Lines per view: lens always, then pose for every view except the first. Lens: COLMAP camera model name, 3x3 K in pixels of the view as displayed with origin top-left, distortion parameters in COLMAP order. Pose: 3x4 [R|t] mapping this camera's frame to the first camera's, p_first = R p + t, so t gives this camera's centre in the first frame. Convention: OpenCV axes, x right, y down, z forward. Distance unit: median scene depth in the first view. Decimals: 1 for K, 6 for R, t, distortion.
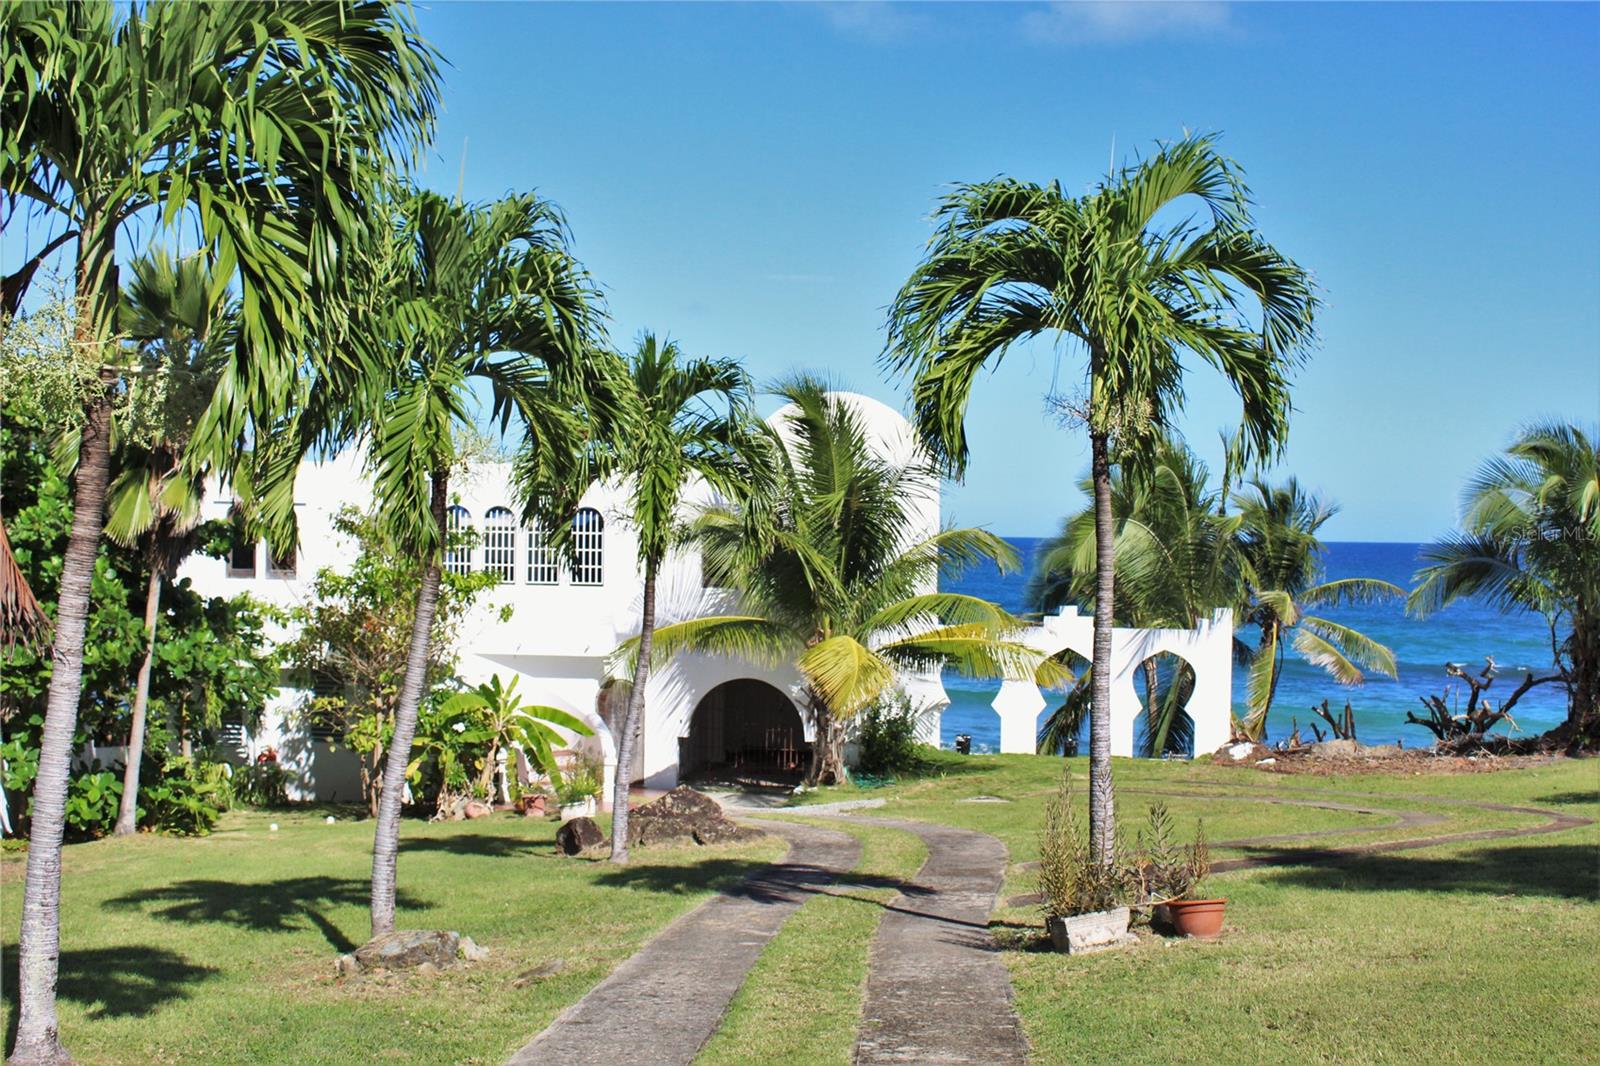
lens RADIAL K [[1934.4, 0, 797.3], [0, 1934.4, 537.6], [0, 0, 1]] dist [-0.058847, 0.000000]
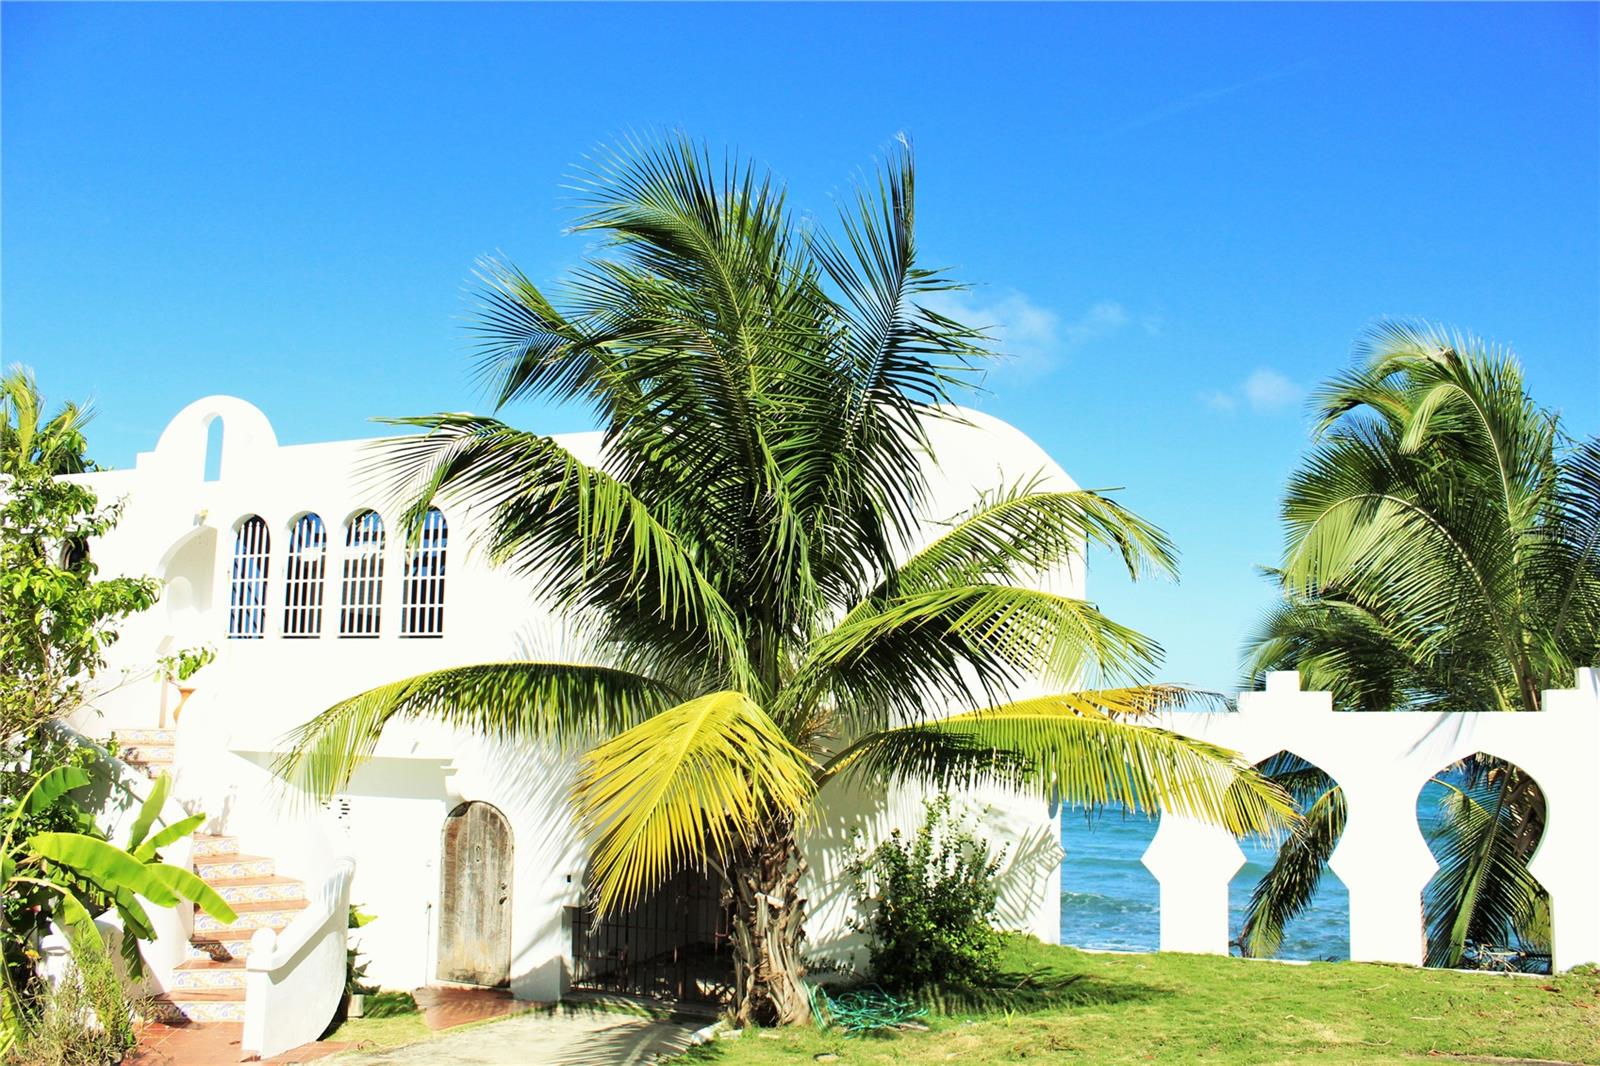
lens RADIAL K [[1362.5, 0, 806.8], [0, 1362.5, 522.6], [0, 0, 1]] dist [-0.082270, 0.002956]
pose [[0.978814, -0.029746, -0.202580, 0.090450], [-0.002408, 0.987650, -0.156656, 0.054415], [0.204738, 0.153825, 0.966654, 0.620209]]
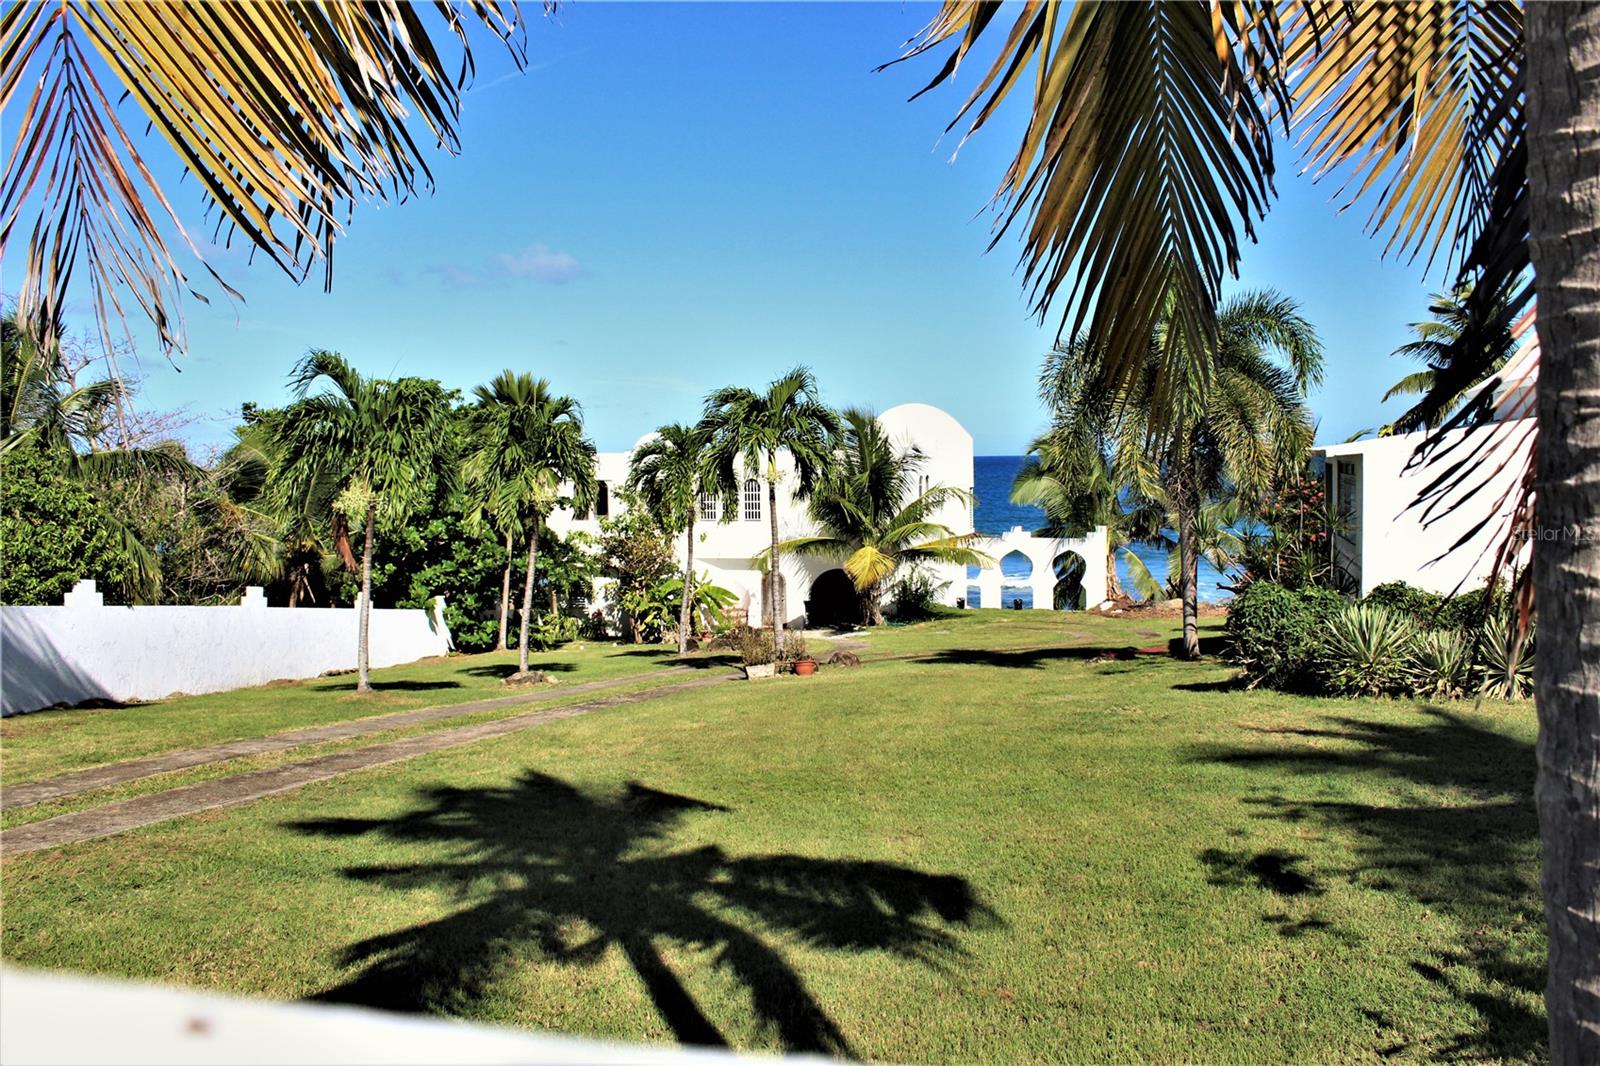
lens RADIAL K [[1362.5, 0, 801.3], [0, 1362.5, 531.2], [0, 0, 1]] dist [-0.082270, 0.002956]
pose [[0.979329, -0.019672, -0.201316, 0.202486], [0.030110, 0.998349, 0.048918, -0.028001], [0.200021, -0.053968, 0.978304, -0.282146]]
